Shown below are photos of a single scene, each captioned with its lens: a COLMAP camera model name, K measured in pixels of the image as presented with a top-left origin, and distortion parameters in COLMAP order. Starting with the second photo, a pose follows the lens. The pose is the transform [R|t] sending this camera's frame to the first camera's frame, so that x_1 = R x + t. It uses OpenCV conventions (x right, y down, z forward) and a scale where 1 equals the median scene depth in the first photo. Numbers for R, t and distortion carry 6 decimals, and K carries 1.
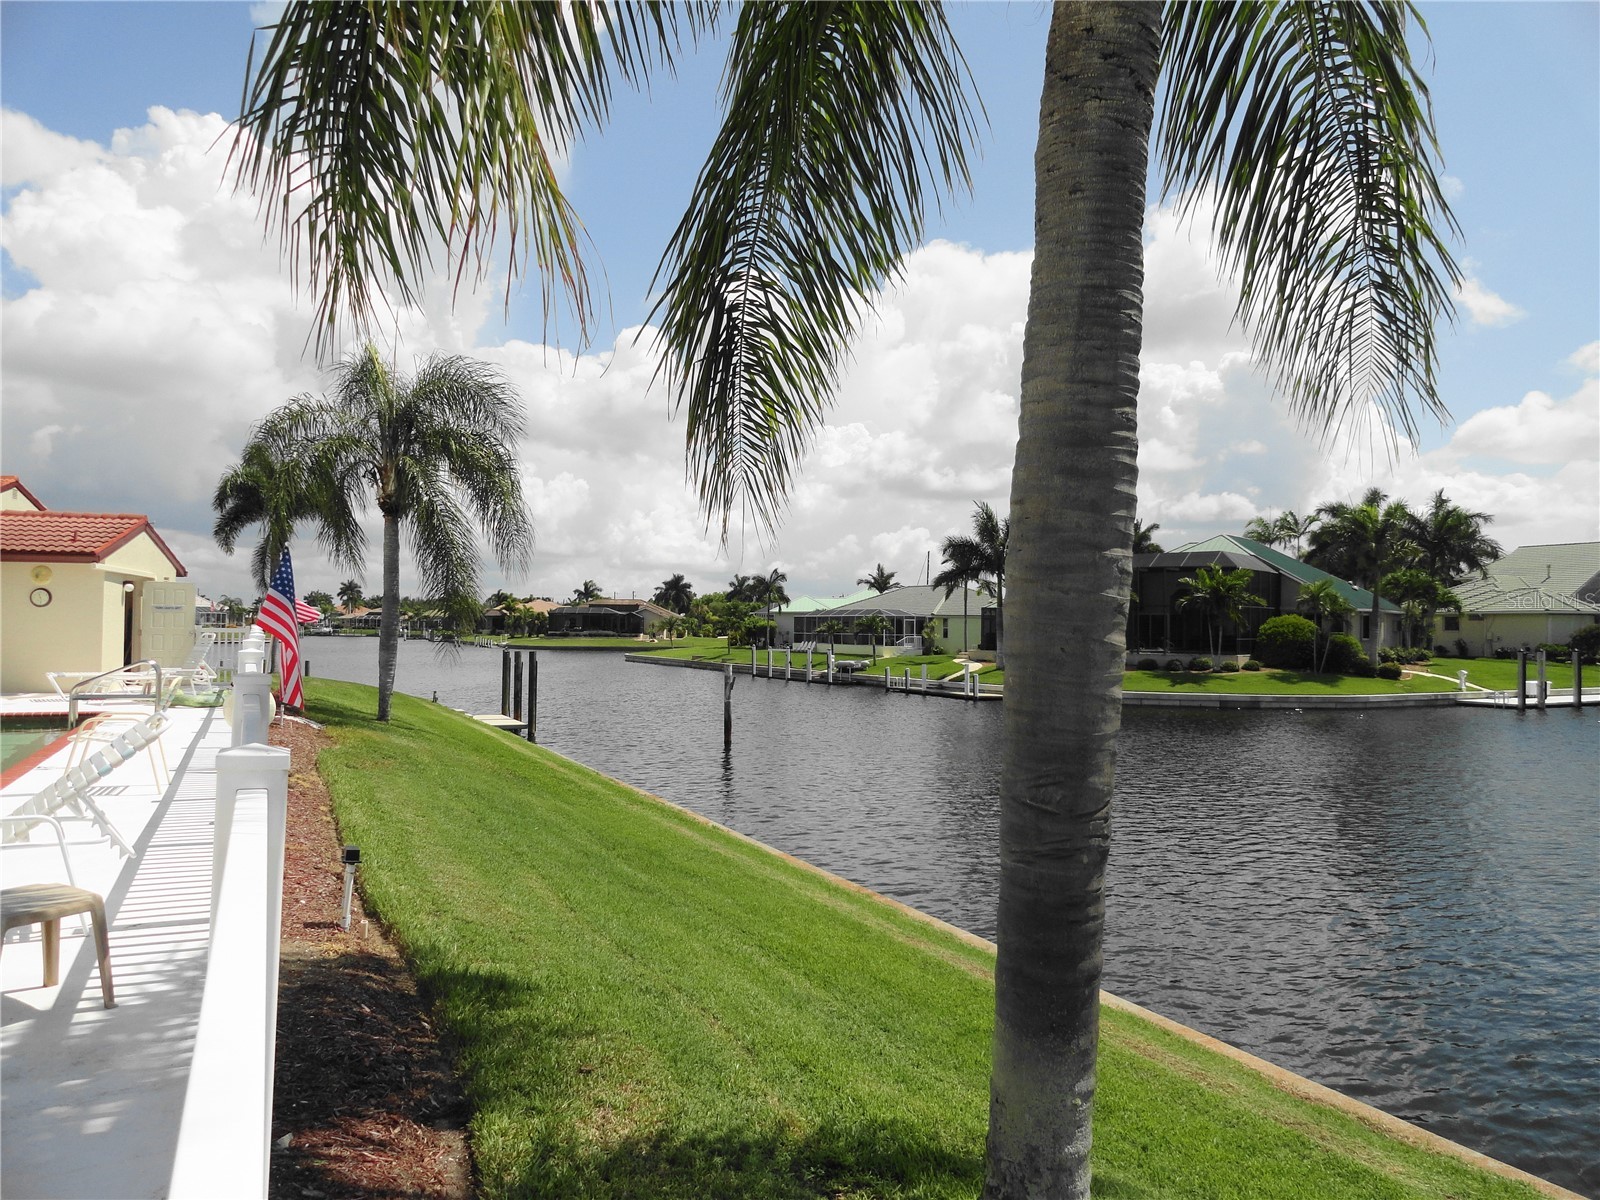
lens RADIAL K [[1094.0, 0, 800.8], [0, 1094.0, 598.3], [0, 0, 1]] dist [-0.003641, 0.009450]
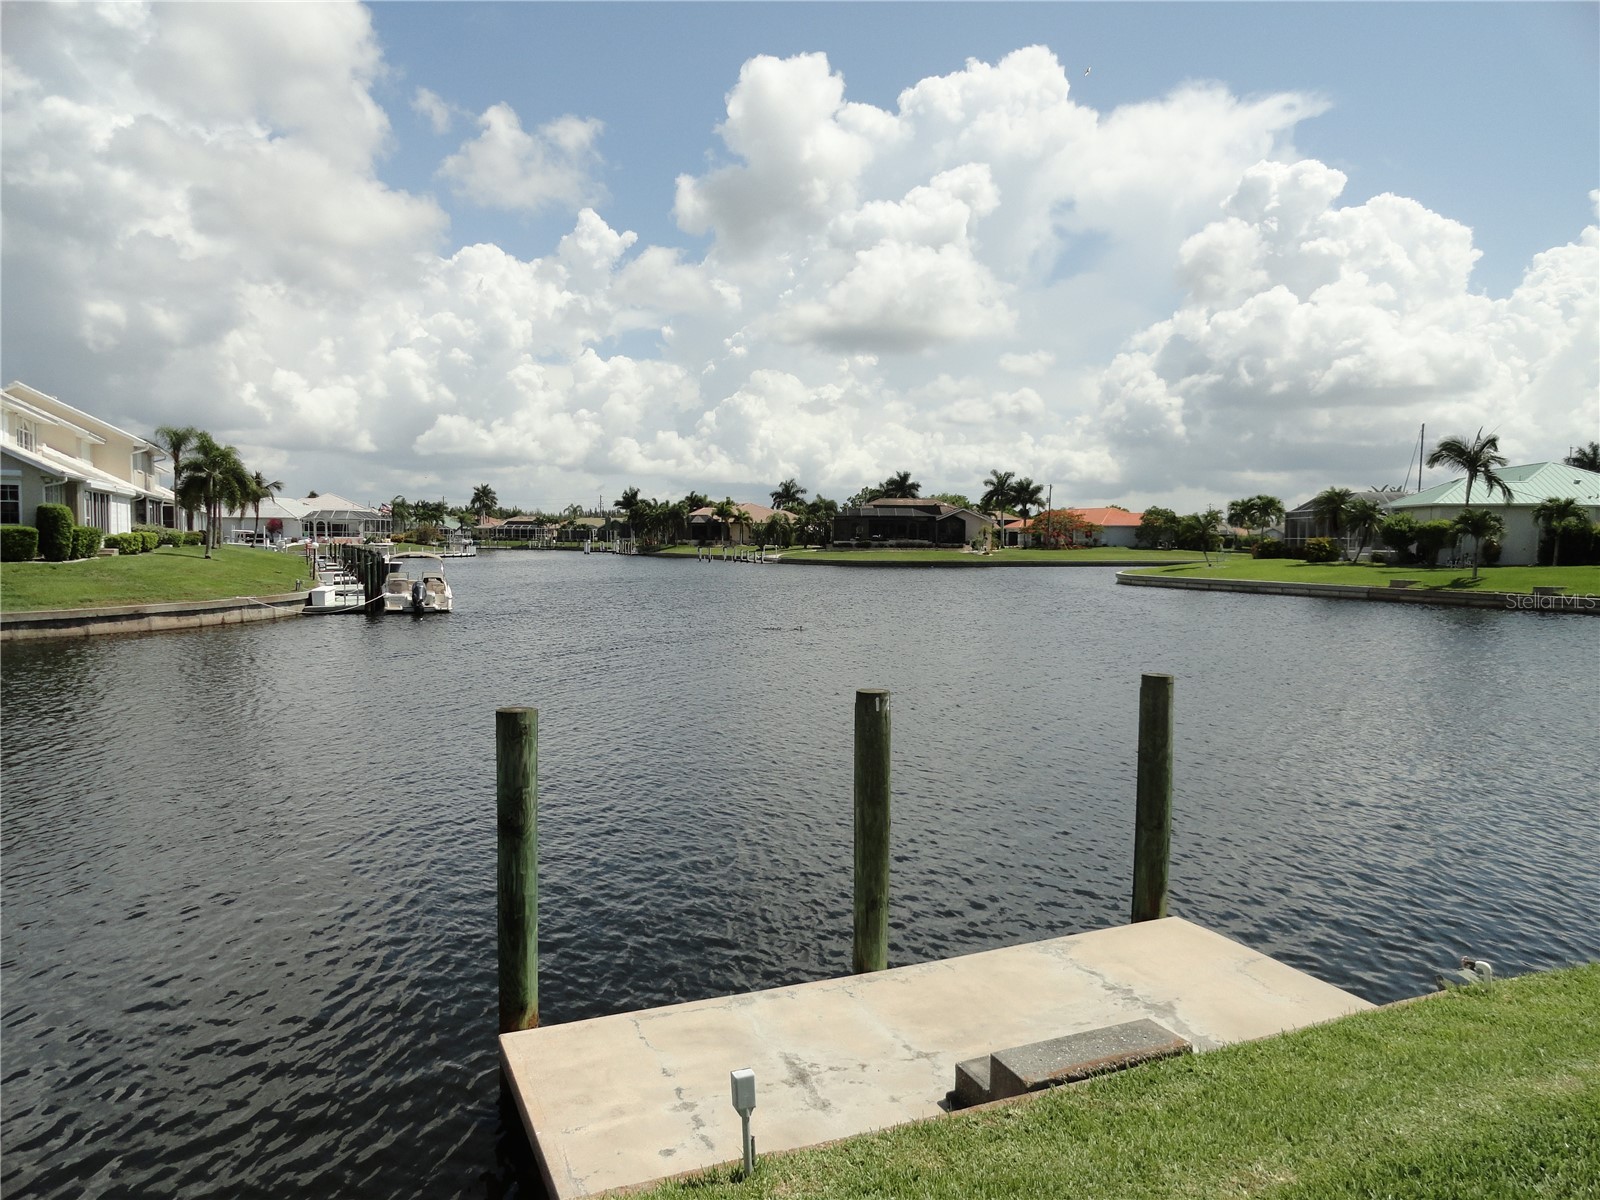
lens RADIAL K [[1094.0, 0, 814.3], [0, 1094.0, 603.1], [0, 0, 1]] dist [-0.003641, 0.009450]
pose [[0.999397, -0.005560, -0.034275, -0.225640], [0.008549, 0.996112, 0.087685, 0.006381], [0.033654, -0.087925, 0.995558, 0.240781]]
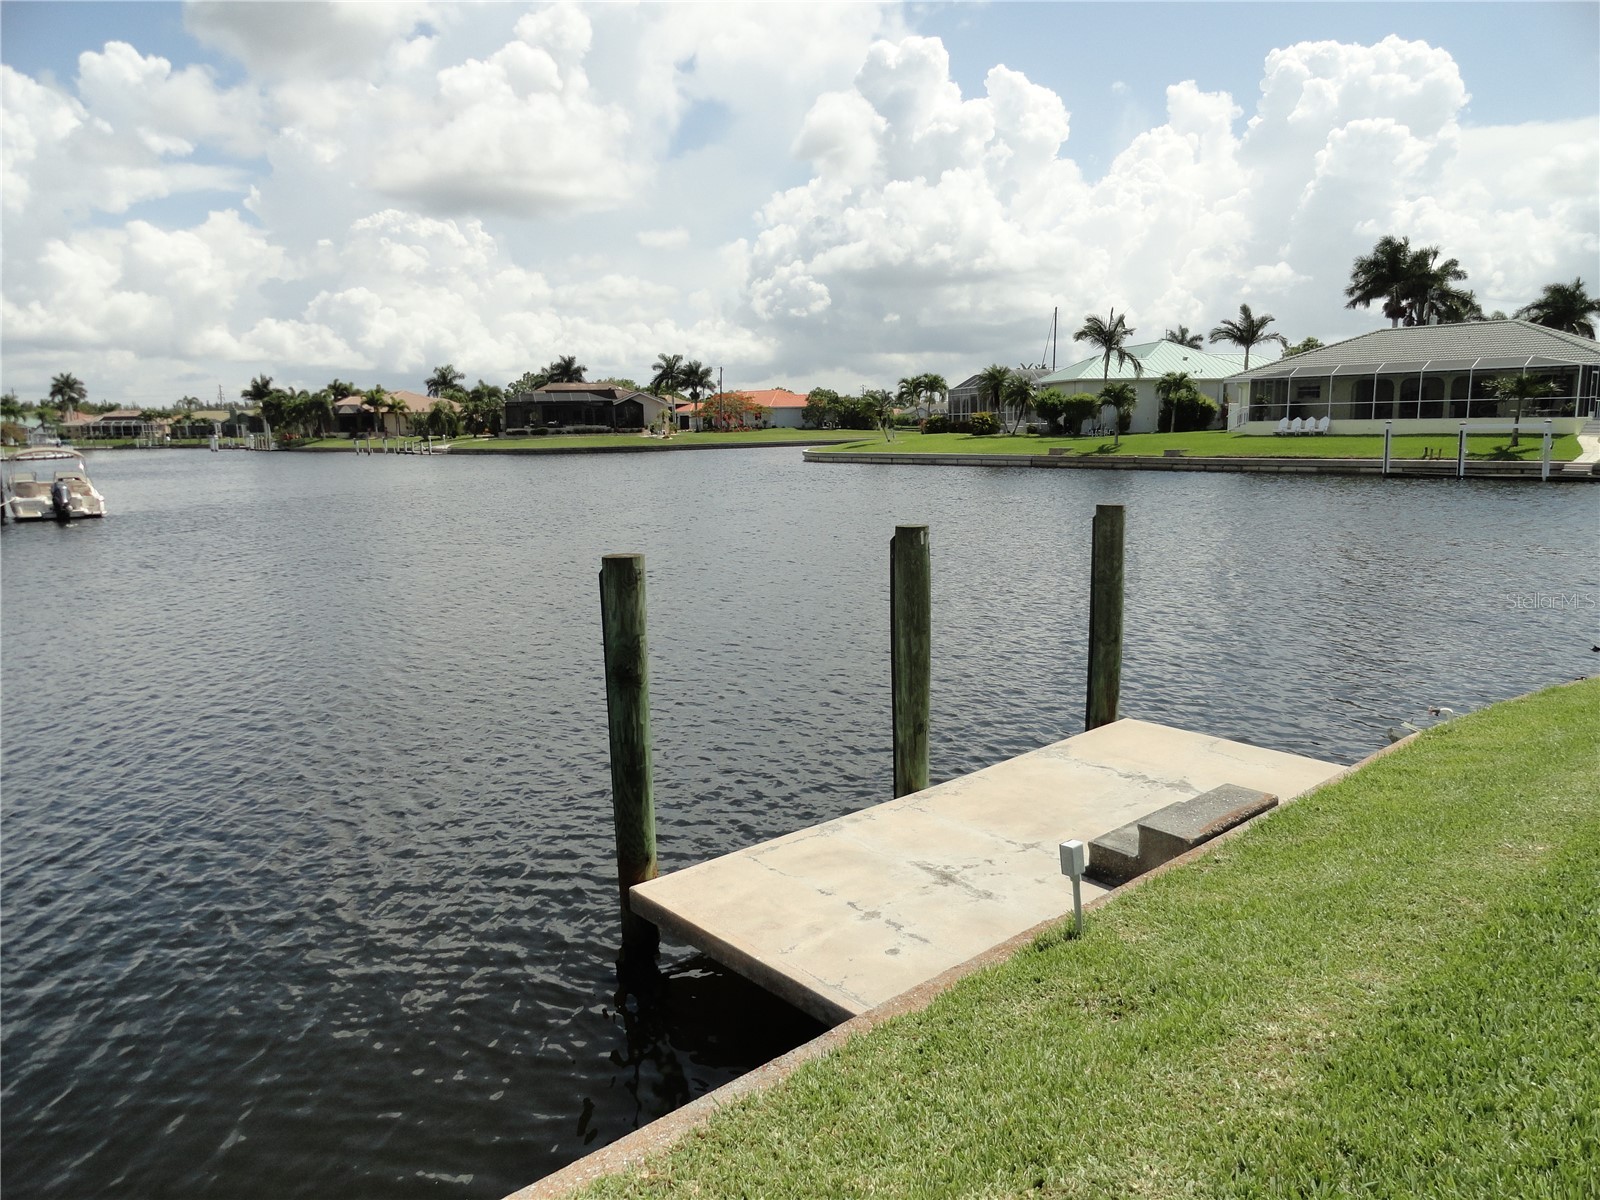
lens RADIAL K [[1094.0, 0, 791.1], [0, 1094.0, 602.0], [0, 0, 1]] dist [-0.003641, 0.009450]
pose [[0.964379, -0.073301, 0.254166, -0.249251], [0.024212, 0.981267, 0.191126, 0.008877], [-0.263414, -0.178164, 0.948088, 0.242579]]
